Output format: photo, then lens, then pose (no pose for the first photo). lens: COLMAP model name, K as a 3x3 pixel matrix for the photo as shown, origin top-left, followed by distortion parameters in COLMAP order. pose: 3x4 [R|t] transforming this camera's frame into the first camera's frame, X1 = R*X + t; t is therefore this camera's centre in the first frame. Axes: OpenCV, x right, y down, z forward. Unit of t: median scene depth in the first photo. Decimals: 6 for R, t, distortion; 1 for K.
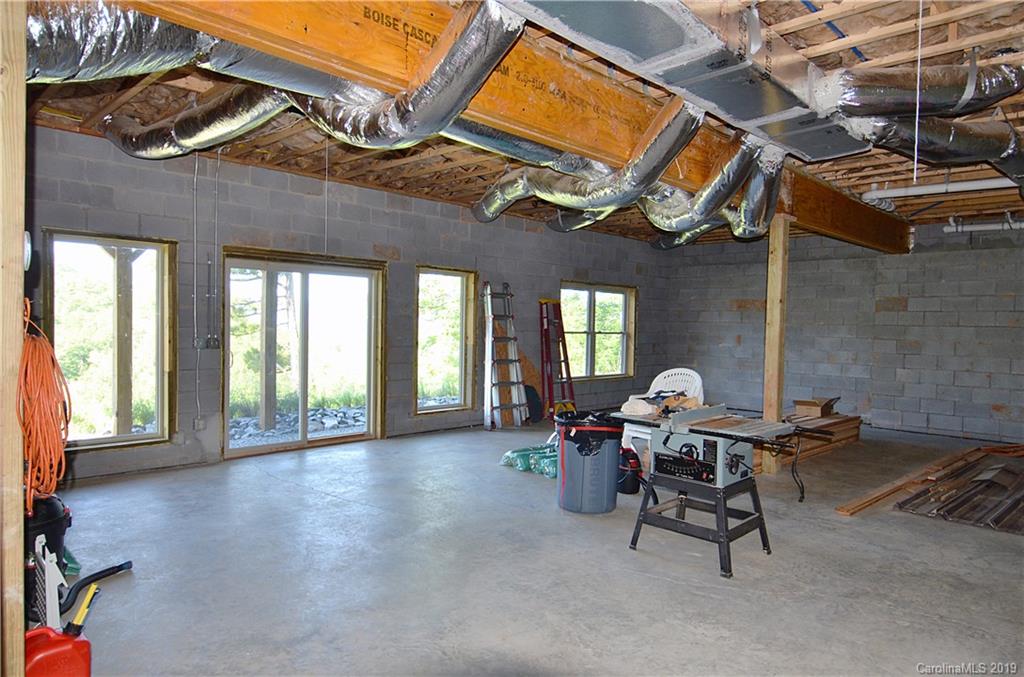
lens RADIAL K [[643.4, 0, 511.2], [0, 643.4, 342.4], [0, 0, 1]] dist [0.024238, -0.036300]
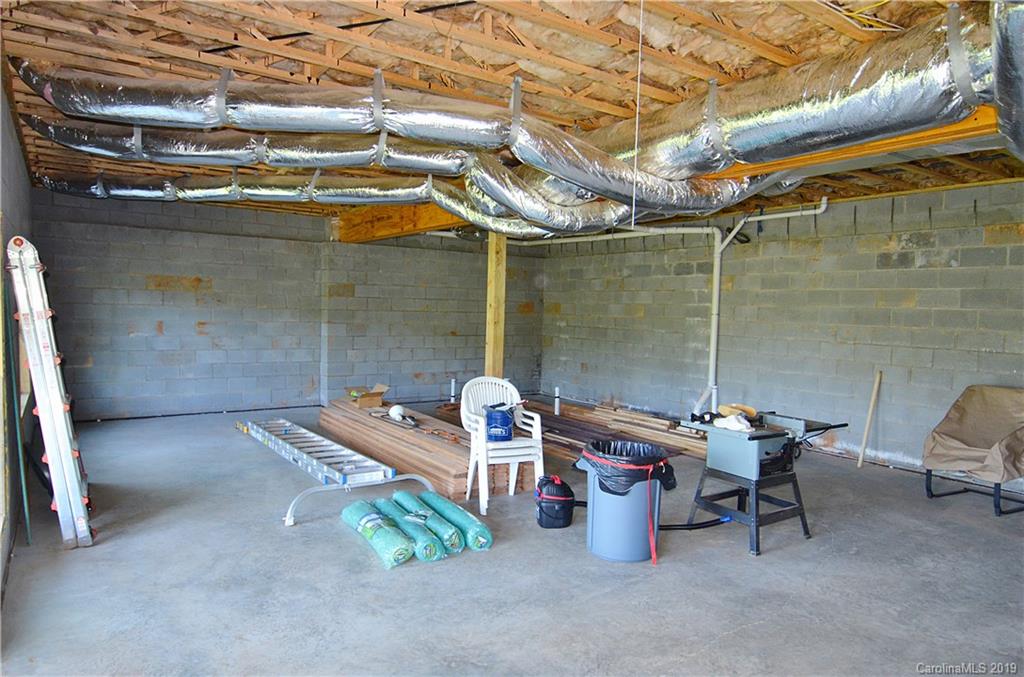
lens RADIAL K [[643.4, 0, 511.2], [0, 643.4, 342.4], [0, 0, 1]] dist [0.024238, -0.036300]
pose [[0.195100, -0.070594, 0.978239, -0.401737], [0.006408, 0.997477, 0.070704, -0.046931], [-0.980762, -0.007526, 0.195060, 0.530700]]
